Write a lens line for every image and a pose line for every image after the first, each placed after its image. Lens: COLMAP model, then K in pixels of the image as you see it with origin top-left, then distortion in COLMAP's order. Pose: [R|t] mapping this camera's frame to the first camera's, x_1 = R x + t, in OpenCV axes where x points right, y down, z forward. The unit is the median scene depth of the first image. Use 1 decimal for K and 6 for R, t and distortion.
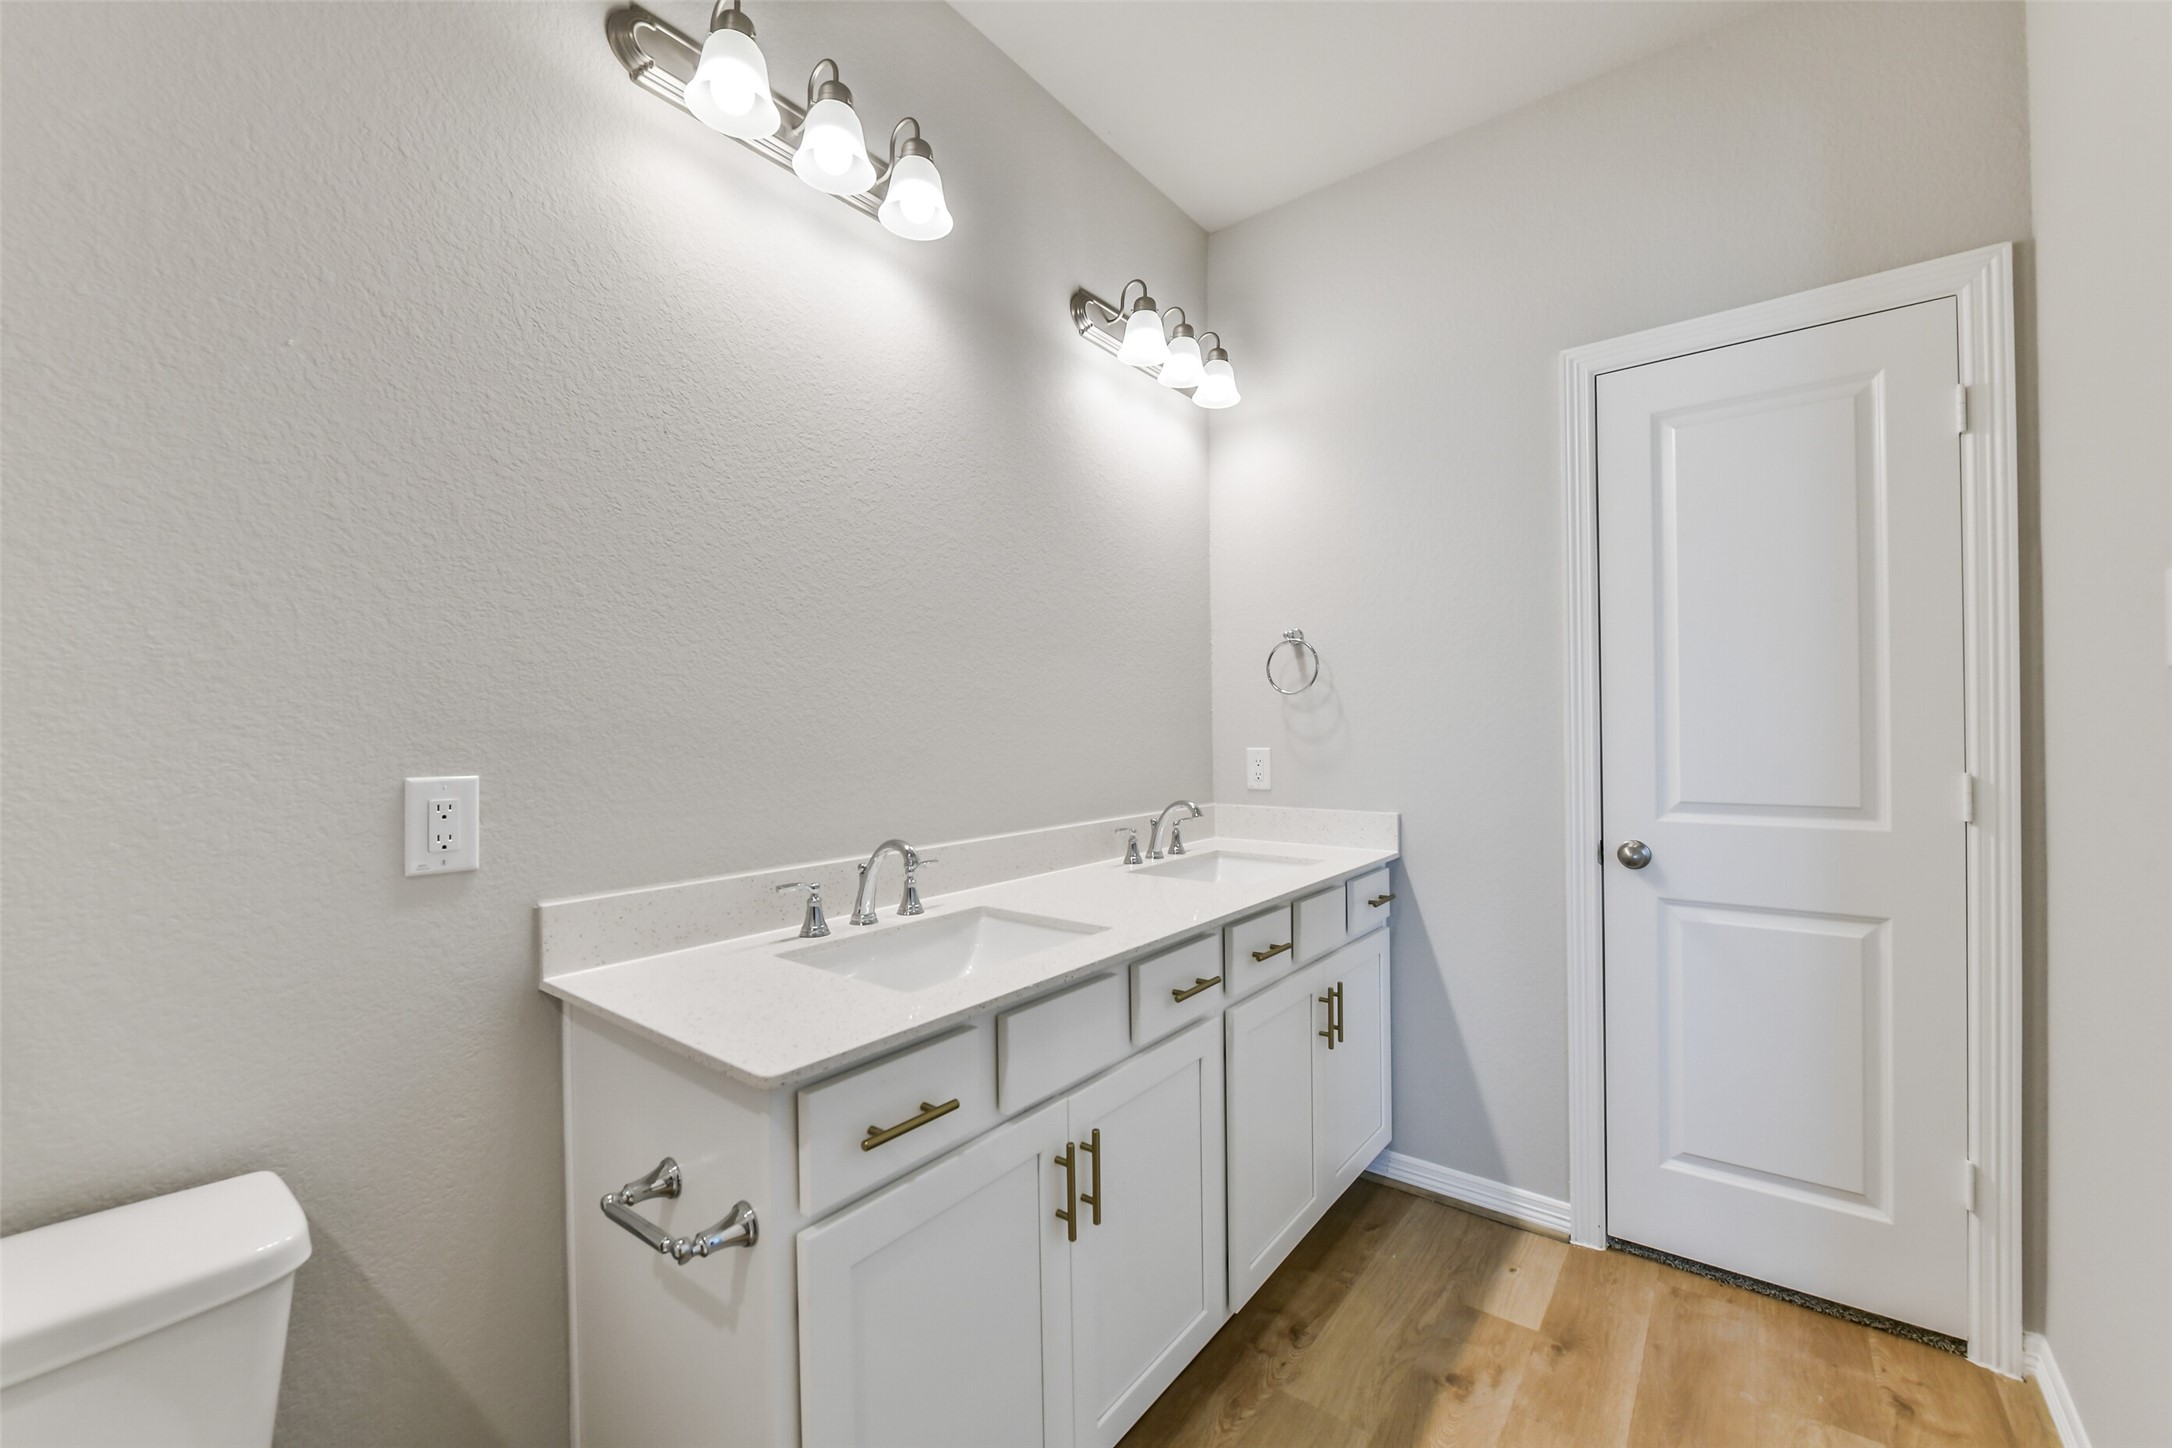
lens RADIAL K [[841.5, 0, 1052.2], [0, 841.5, 731.9], [0, 0, 1]] dist [-0.008151, -0.000797]
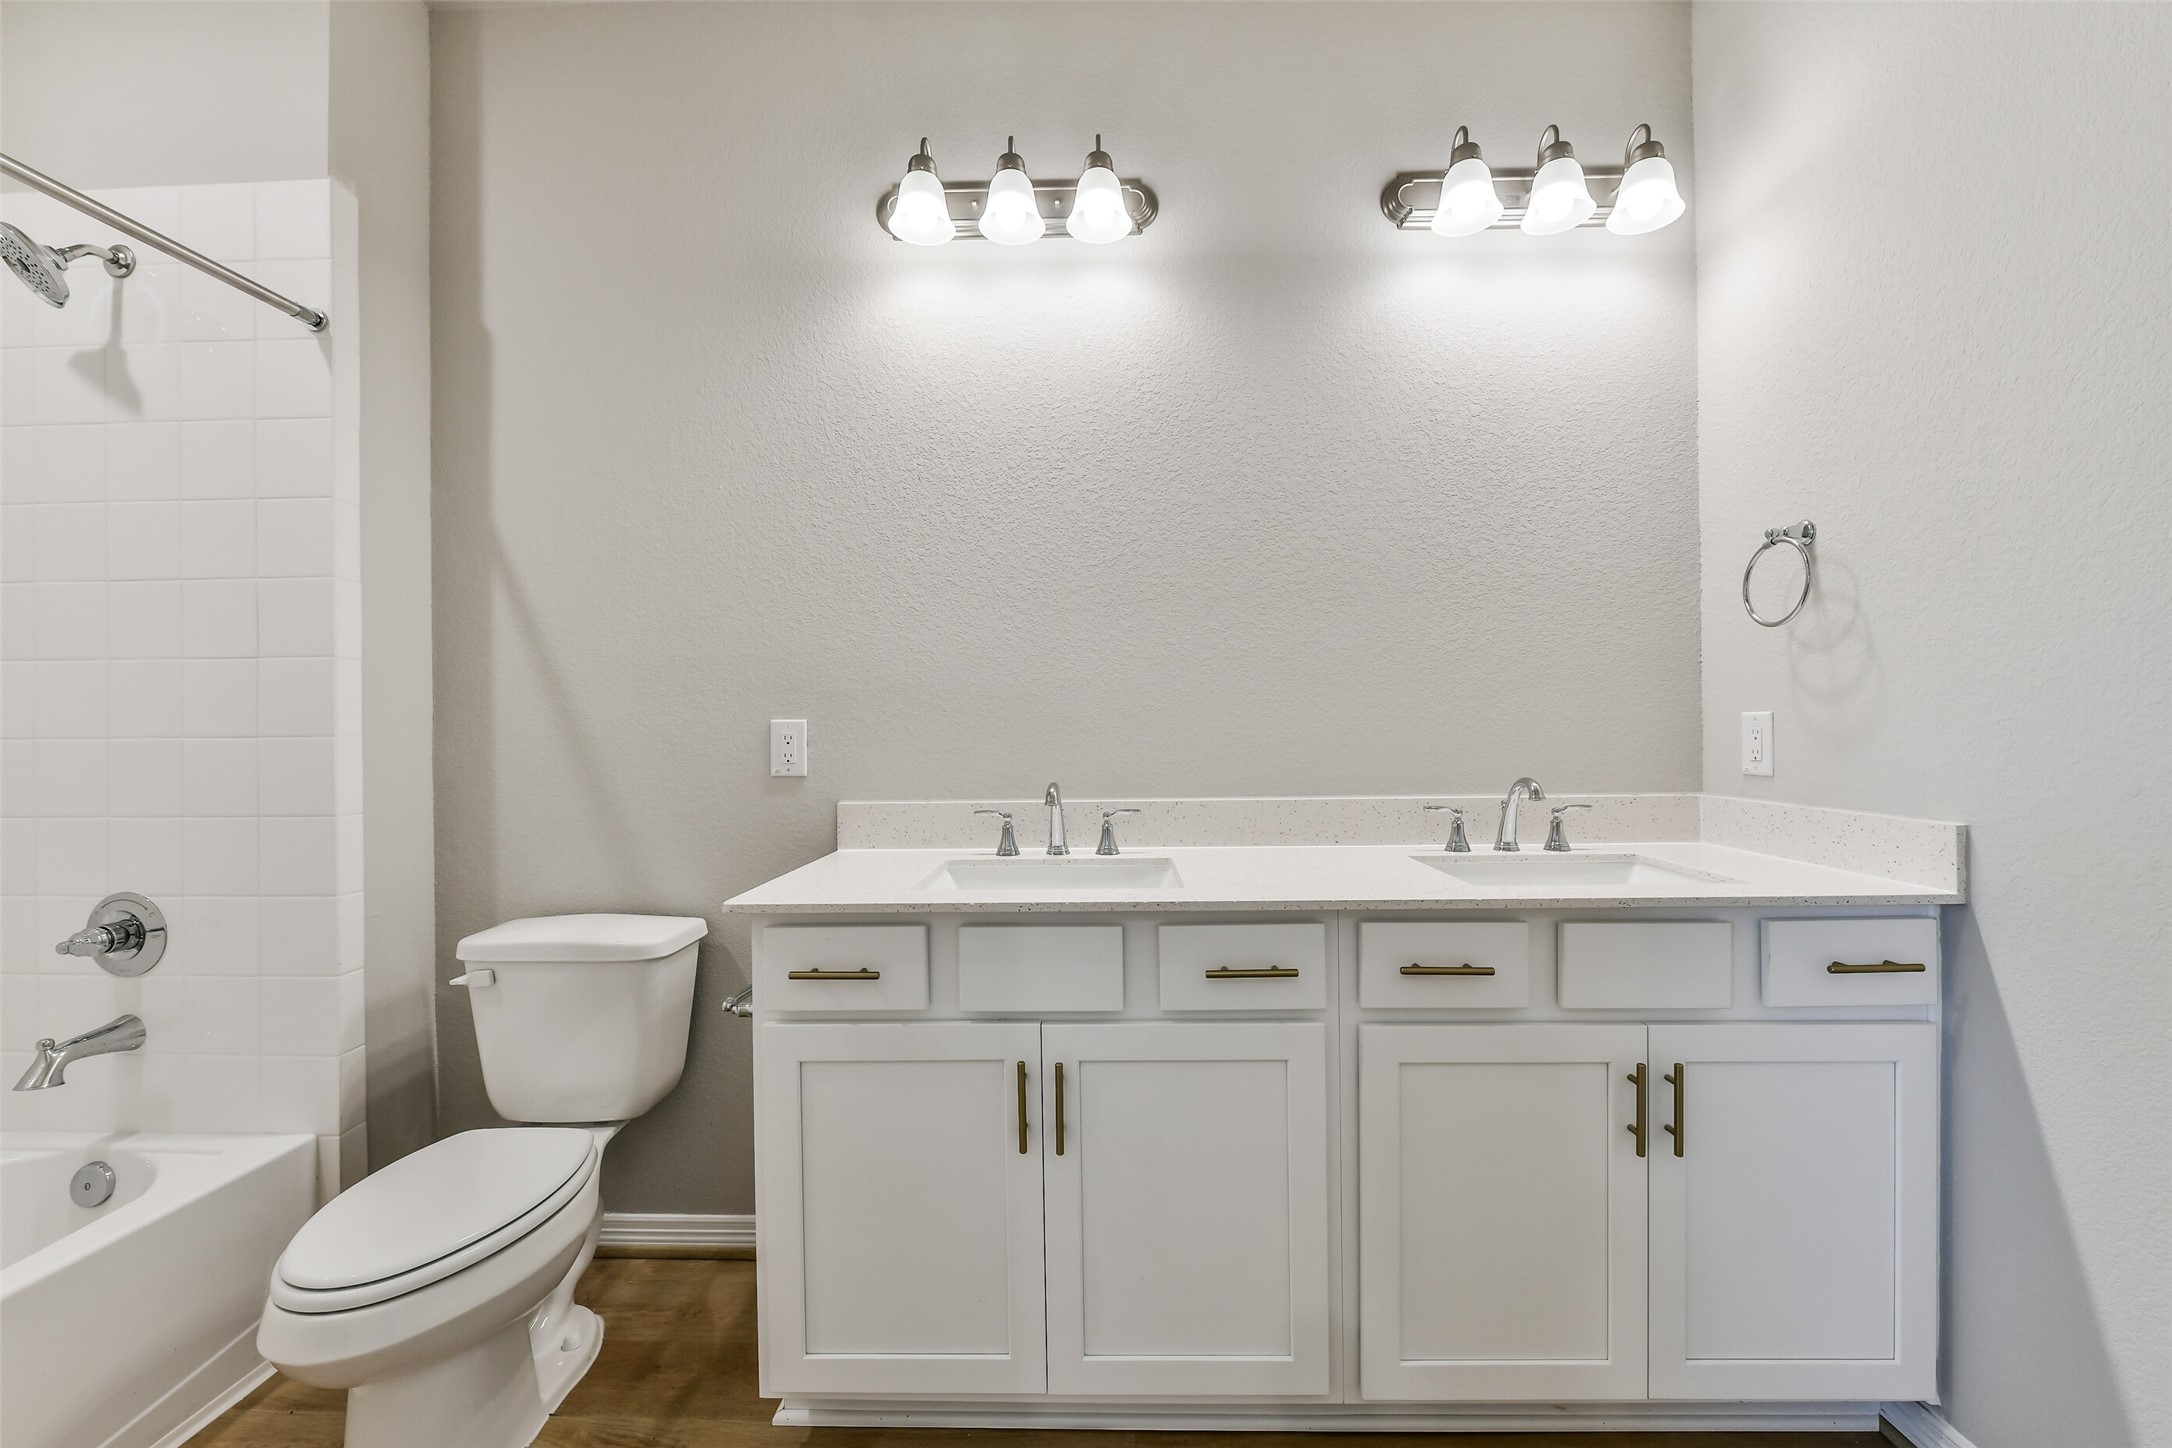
lens RADIAL K [[841.5, 0, 1120.9], [0, 841.5, 728.4], [0, 0, 1]] dist [-0.008151, -0.000797]
pose [[0.625665, 0.005483, -0.780073, 0.524306], [0.002049, 0.999960, 0.008671, 0.029798], [0.780089, -0.007024, 0.625629, 0.236894]]
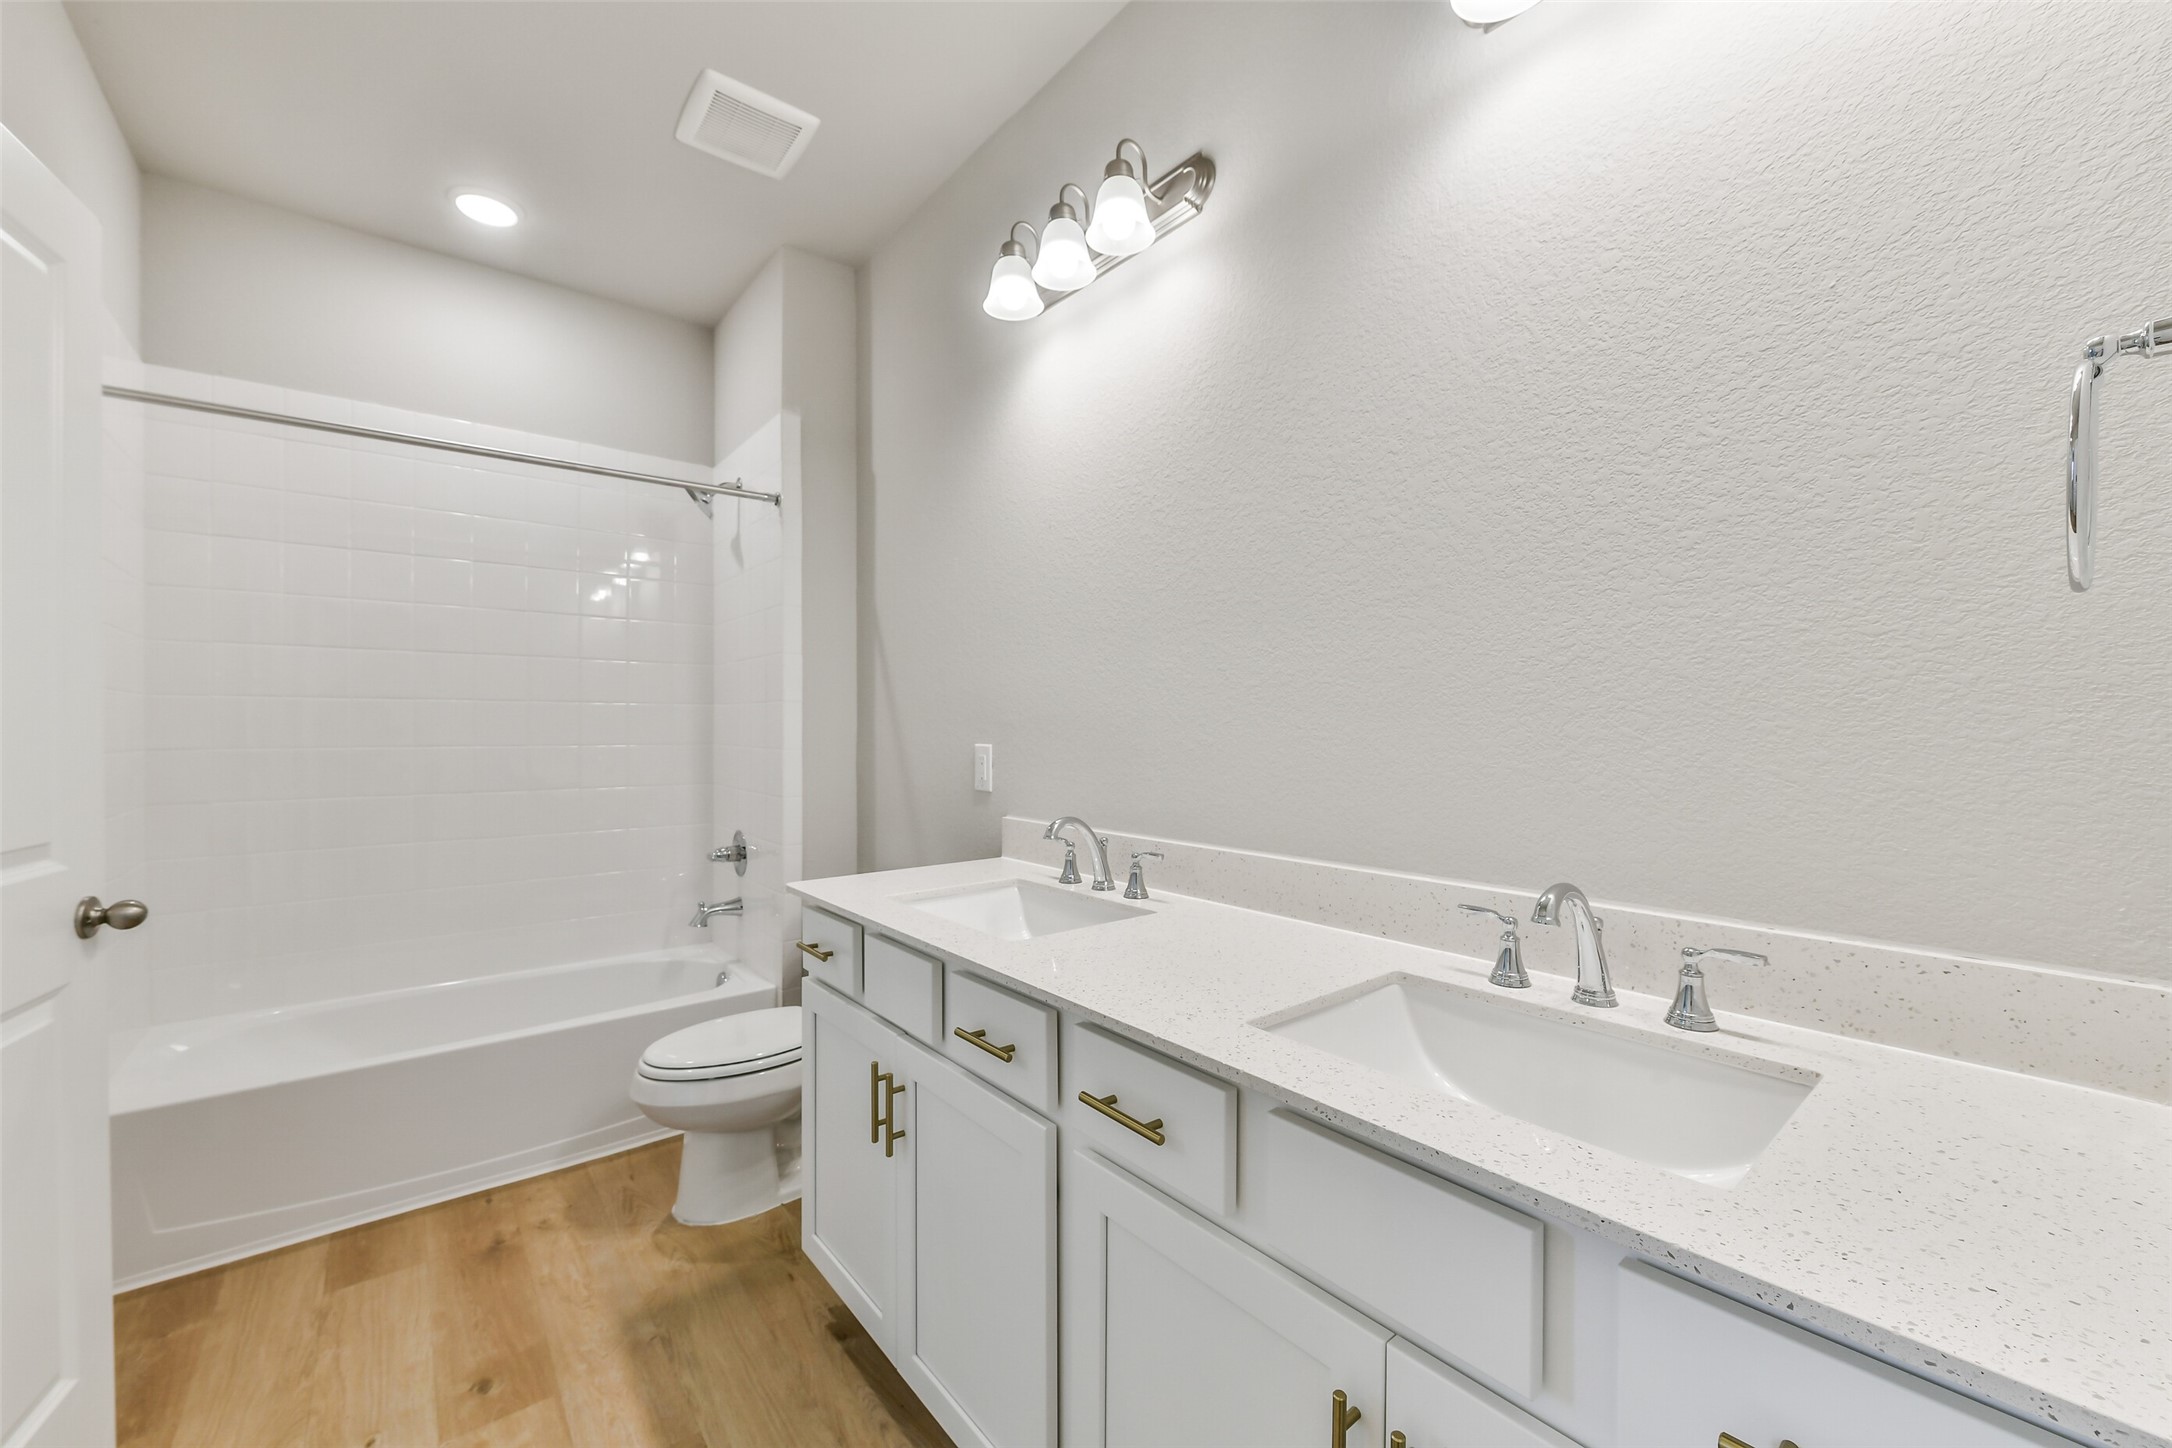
lens RADIAL K [[841.5, 0, 1091.8], [0, 841.5, 737.6], [0, 0, 1]] dist [-0.008151, -0.000797]
pose [[-0.179961, 0.011836, -0.983603, 0.643173], [-0.012858, 0.999814, 0.014384, 0.001686], [0.983590, 0.015235, -0.179775, 0.839259]]
